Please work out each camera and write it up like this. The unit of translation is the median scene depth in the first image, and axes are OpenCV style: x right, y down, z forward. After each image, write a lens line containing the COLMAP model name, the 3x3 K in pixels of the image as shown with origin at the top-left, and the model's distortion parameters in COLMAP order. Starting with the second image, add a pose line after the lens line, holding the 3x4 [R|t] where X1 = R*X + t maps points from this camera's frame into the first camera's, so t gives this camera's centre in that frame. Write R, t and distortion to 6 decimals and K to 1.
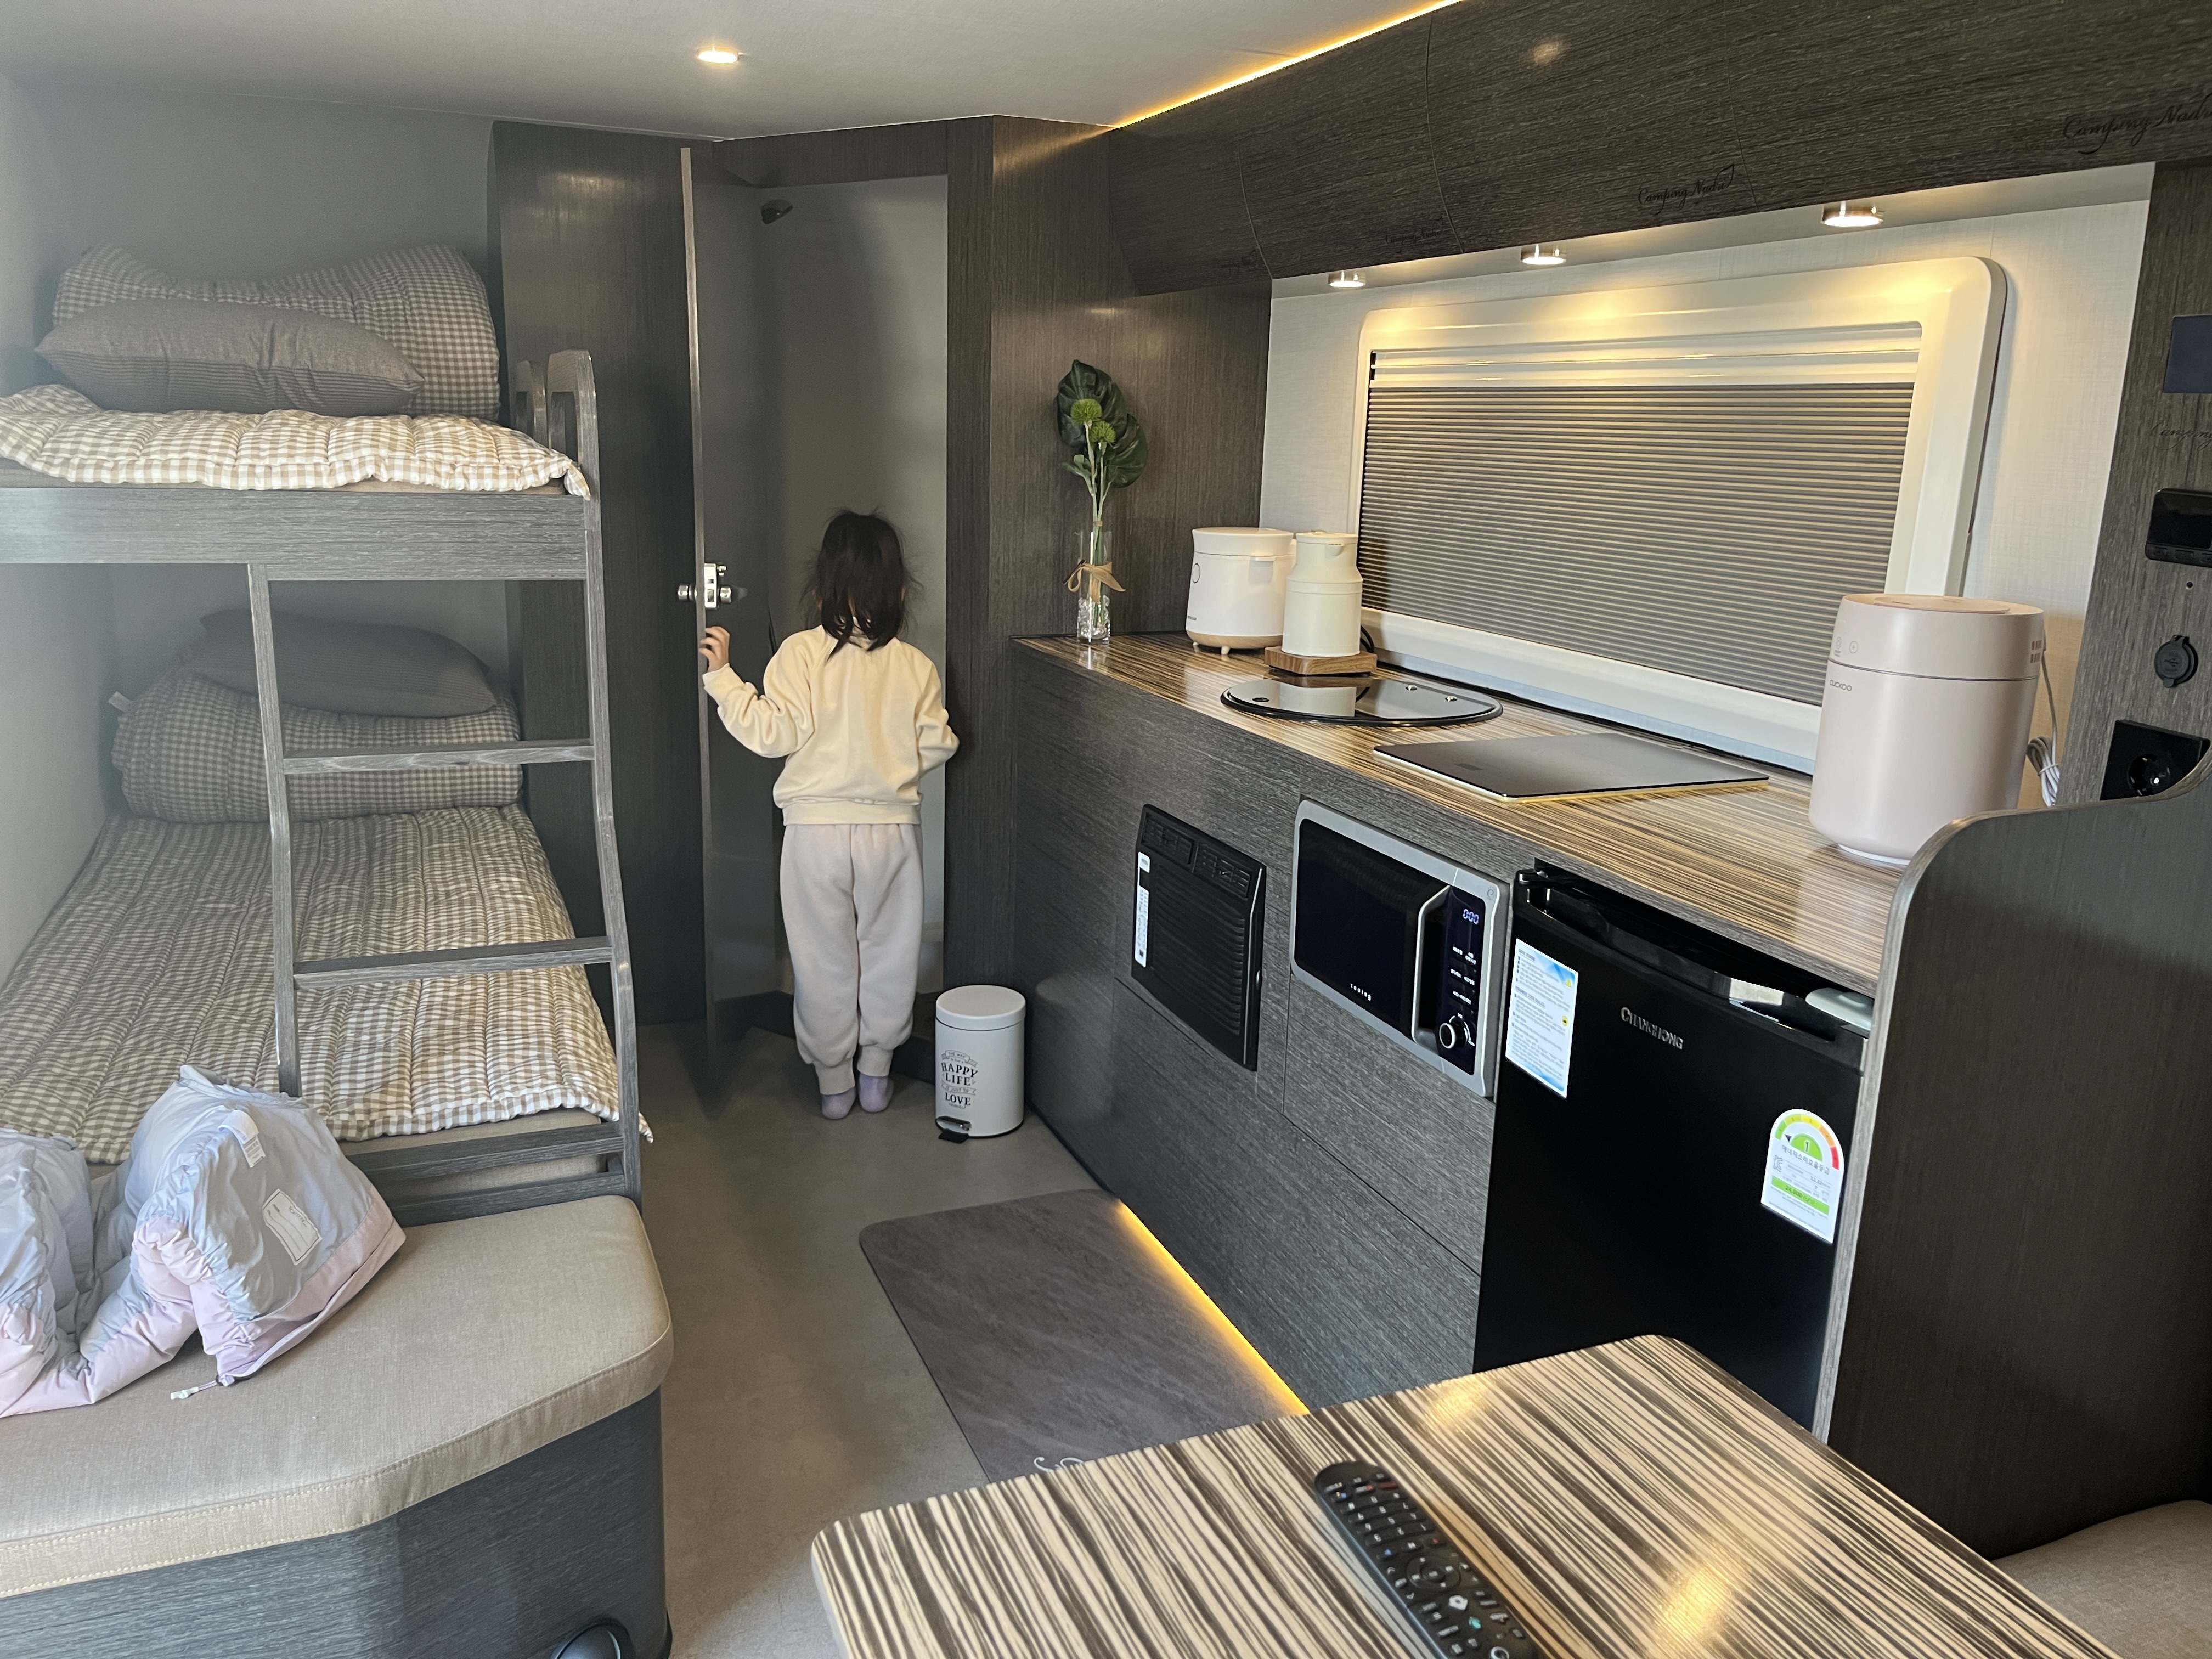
lens RADIAL K [[1696.5, 0, 1097.9], [0, 1696.5, 822.6], [0, 0, 1]] dist [0.060700, -0.082376]
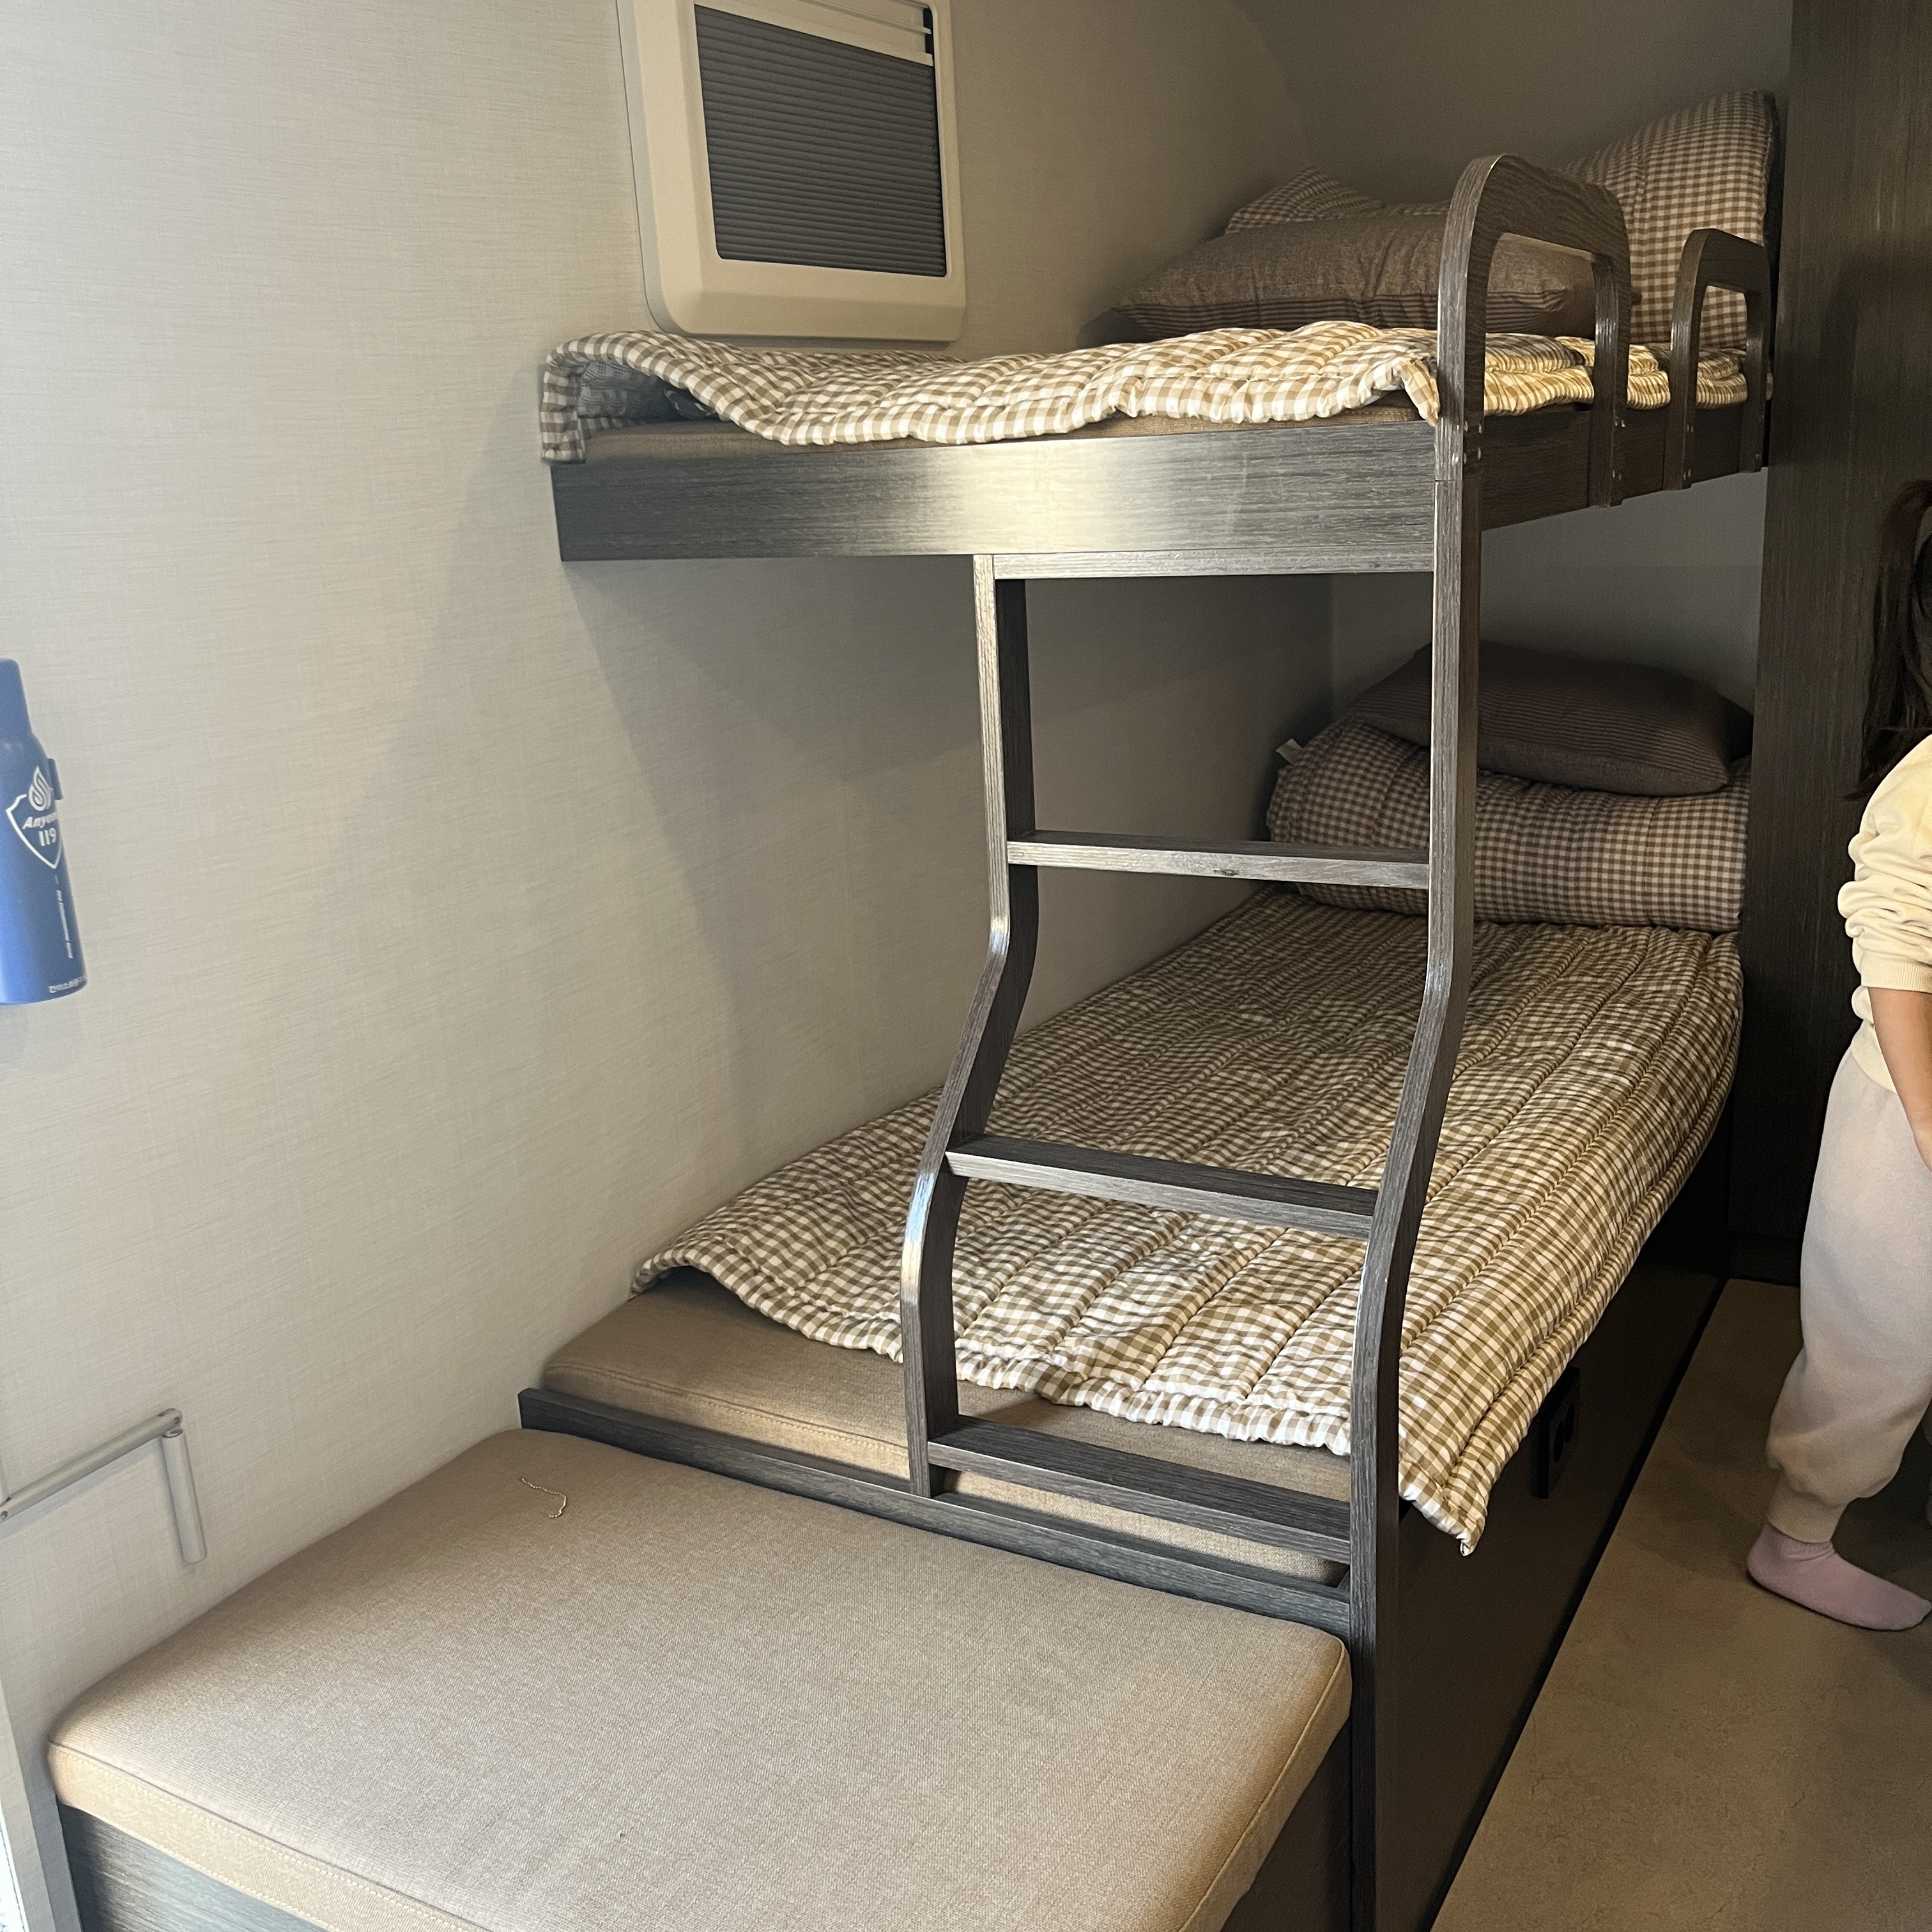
lens RADIAL K [[1936.8, 0, 965.8], [0, 1936.8, 1005.6], [0, 0, 1]] dist [-0.001224, -0.001622]
pose [[0.610149, 0.156546, -0.776667, 0.121714], [-0.114395, 0.987420, 0.109157, -0.051243], [0.783985, 0.022245, 0.620382, 0.470623]]
